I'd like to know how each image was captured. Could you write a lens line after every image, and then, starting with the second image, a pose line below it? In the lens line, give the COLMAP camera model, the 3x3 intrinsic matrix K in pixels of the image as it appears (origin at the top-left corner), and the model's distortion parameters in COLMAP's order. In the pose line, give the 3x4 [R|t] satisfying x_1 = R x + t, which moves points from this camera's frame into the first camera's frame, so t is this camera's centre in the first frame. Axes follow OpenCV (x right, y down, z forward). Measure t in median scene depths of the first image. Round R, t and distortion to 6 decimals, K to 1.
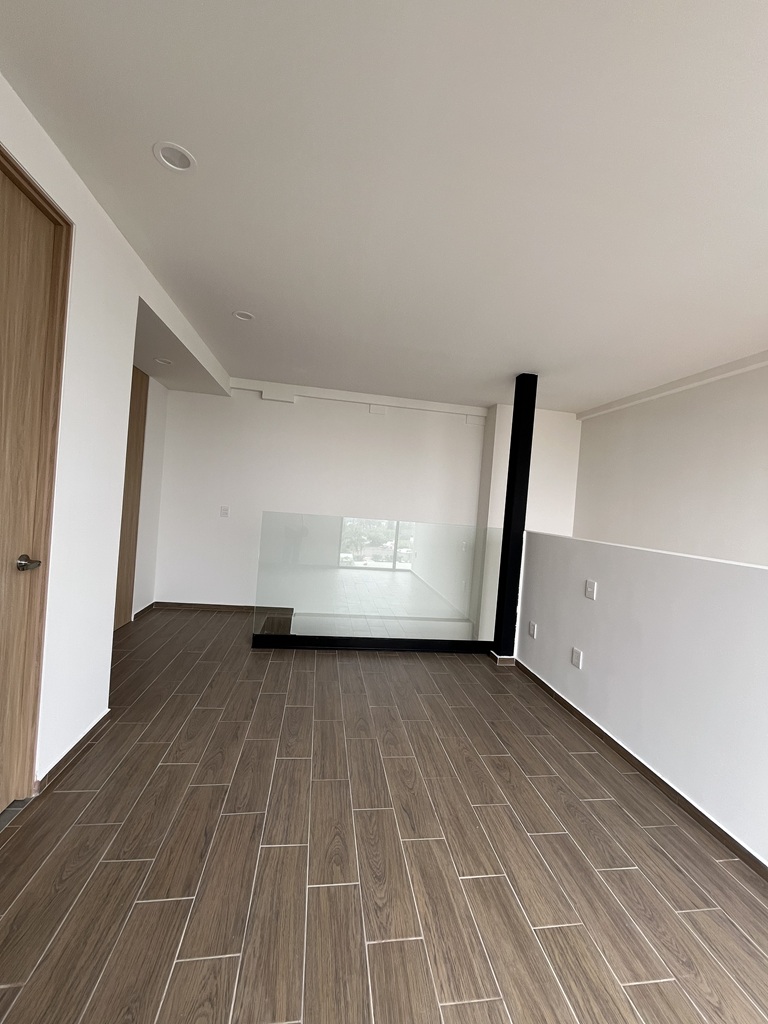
lens RADIAL K [[418.4, 0, 385.9], [0, 418.4, 507.5], [0, 0, 1]] dist [-0.001762, 0.000141]
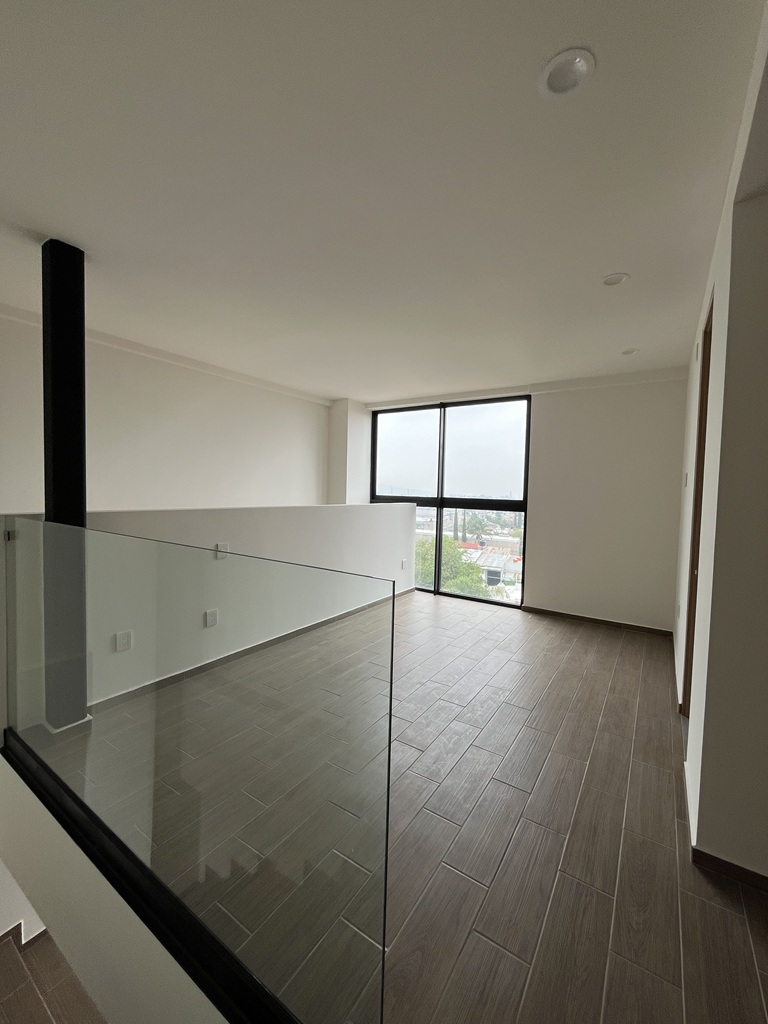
lens RADIAL K [[418.4, 0, 385.9], [0, 418.4, 507.5], [0, 0, 1]] dist [-0.001762, 0.000141]
pose [[-0.692322, -0.115940, 0.712213, -0.771843], [-0.053050, 0.992515, 0.110001, -0.080146], [-0.719636, 0.038373, -0.693291, 1.832800]]
